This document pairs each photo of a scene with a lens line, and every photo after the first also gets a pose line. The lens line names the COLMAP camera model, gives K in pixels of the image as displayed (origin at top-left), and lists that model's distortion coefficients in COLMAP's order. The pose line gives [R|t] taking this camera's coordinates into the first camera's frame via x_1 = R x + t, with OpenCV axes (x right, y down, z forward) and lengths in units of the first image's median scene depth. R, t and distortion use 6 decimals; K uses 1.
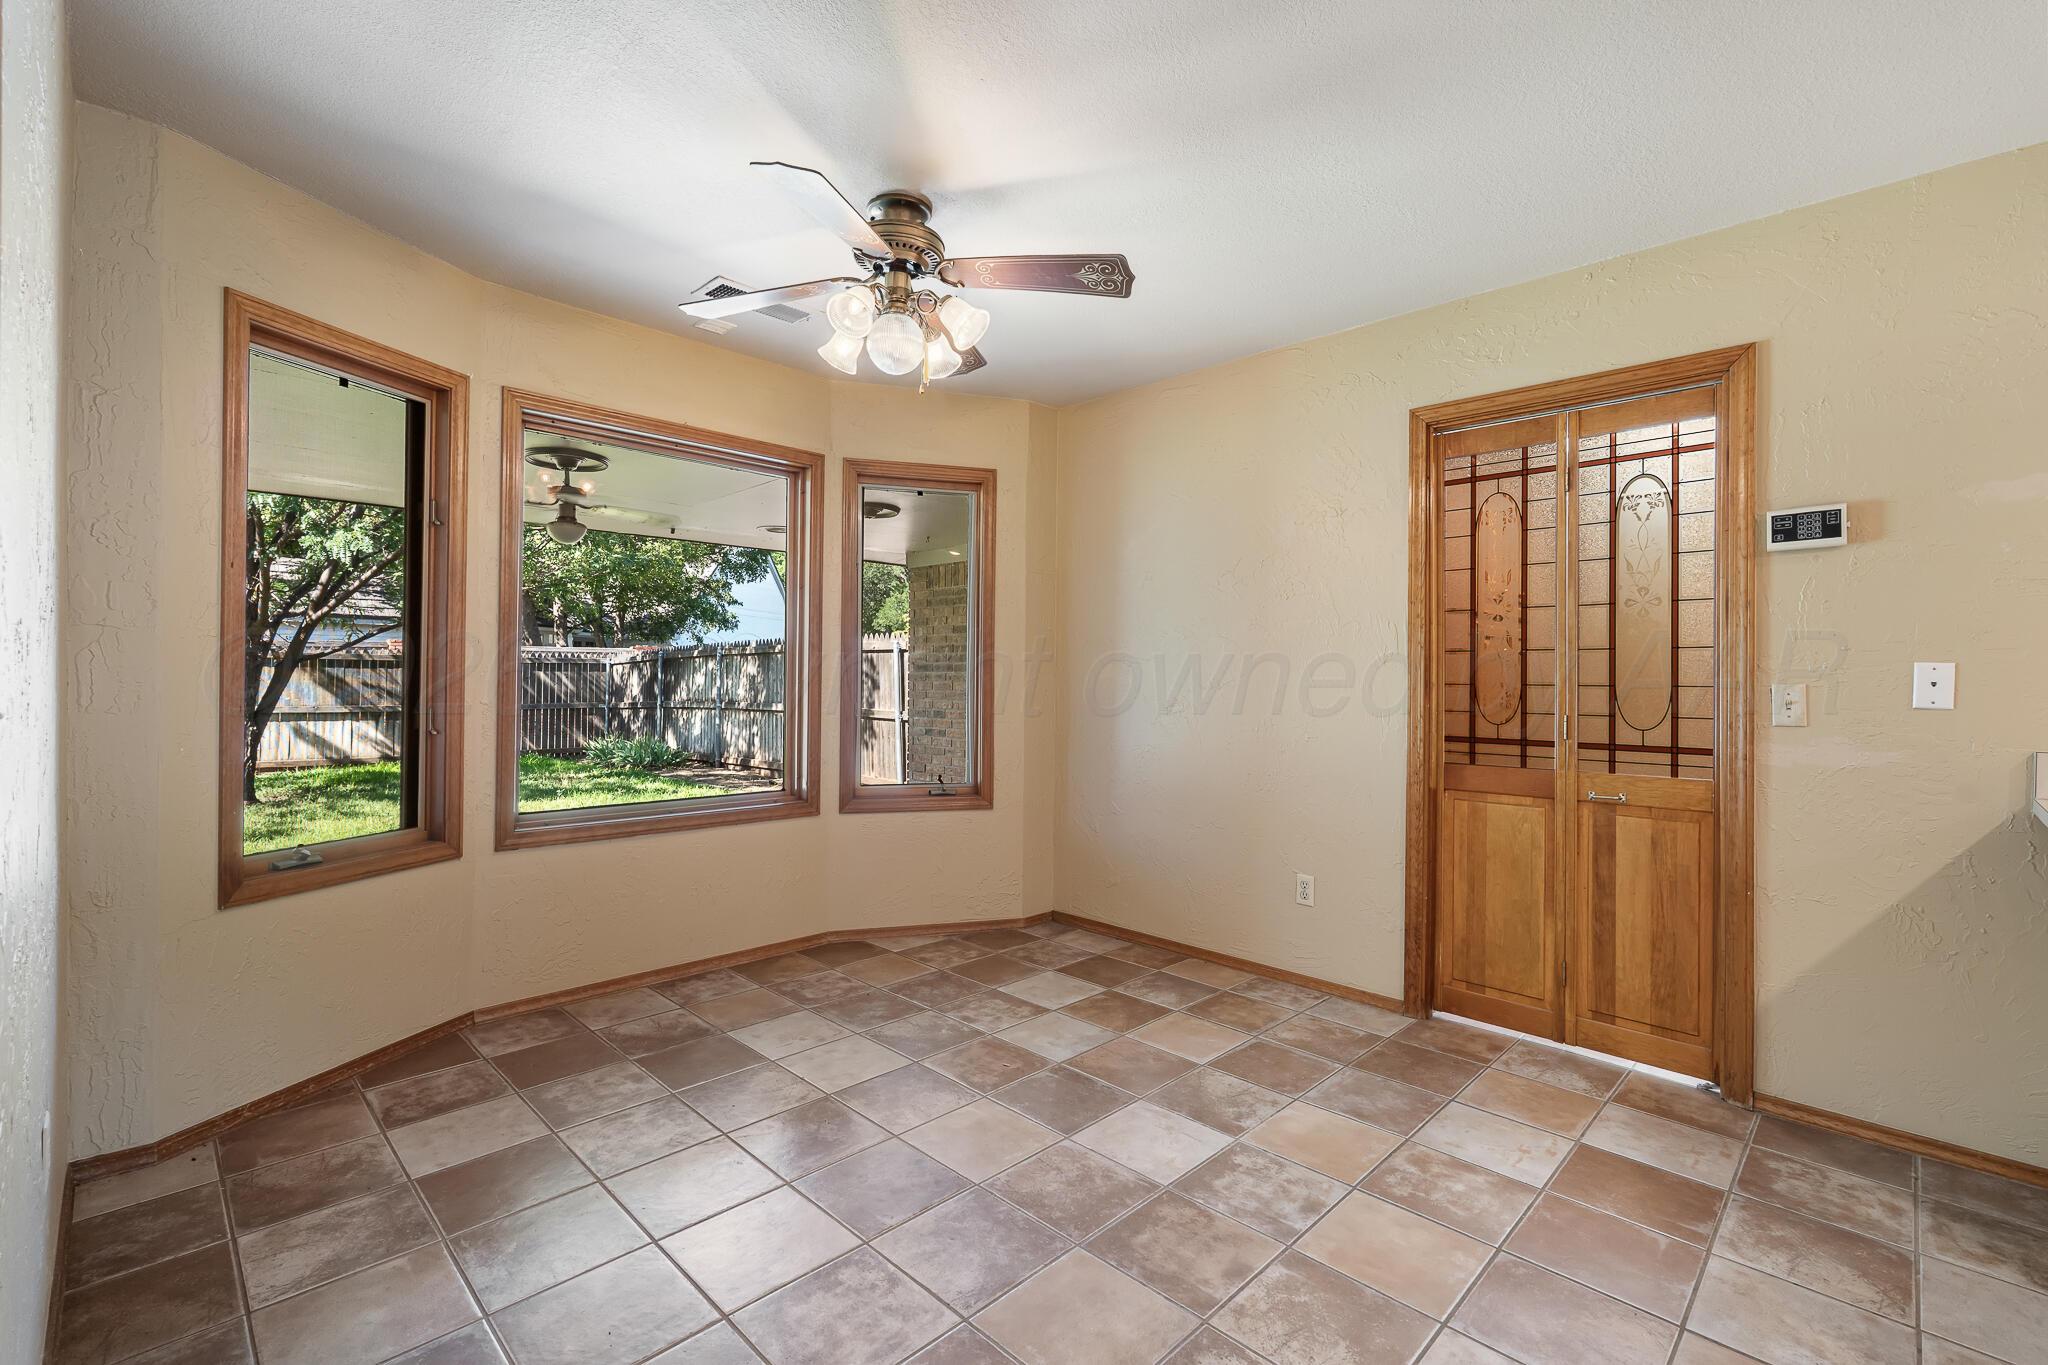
lens RADIAL K [[890.8, 0, 1036.5], [0, 890.8, 675.4], [0, 0, 1]] dist [0.001699, -0.000381]
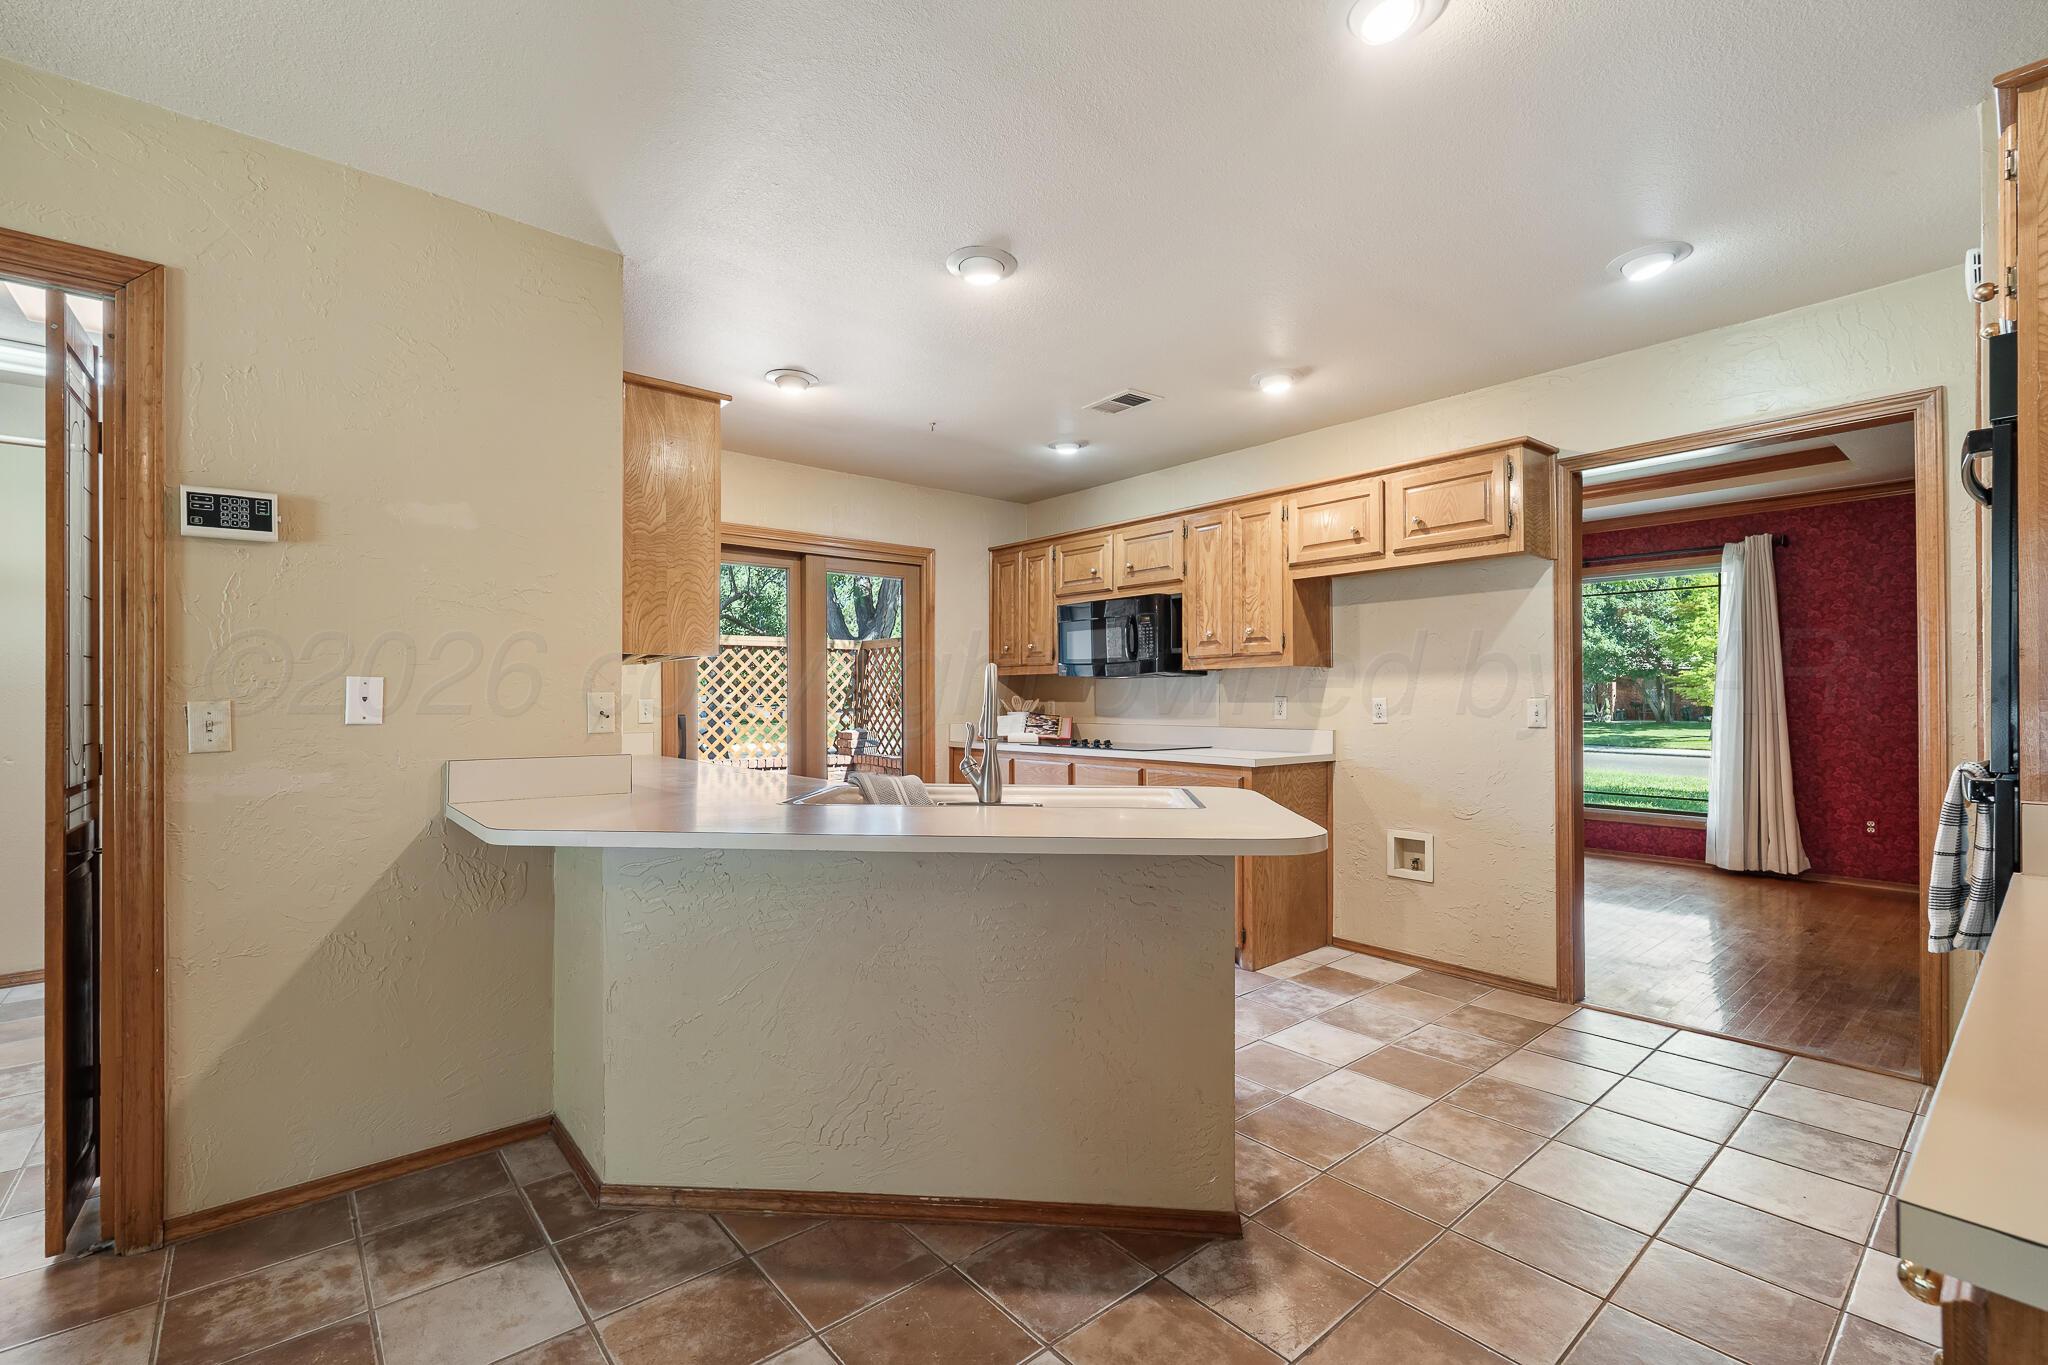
lens RADIAL K [[890.8, 0, 1036.7], [0, 890.8, 690.9], [0, 0, 1]] dist [0.001699, -0.000381]
pose [[0.084684, -0.001757, 0.996406, 0.093856], [0.001898, 0.999997, 0.001602, 0.000768], [-0.996406, 0.001755, 0.084688, 0.178390]]
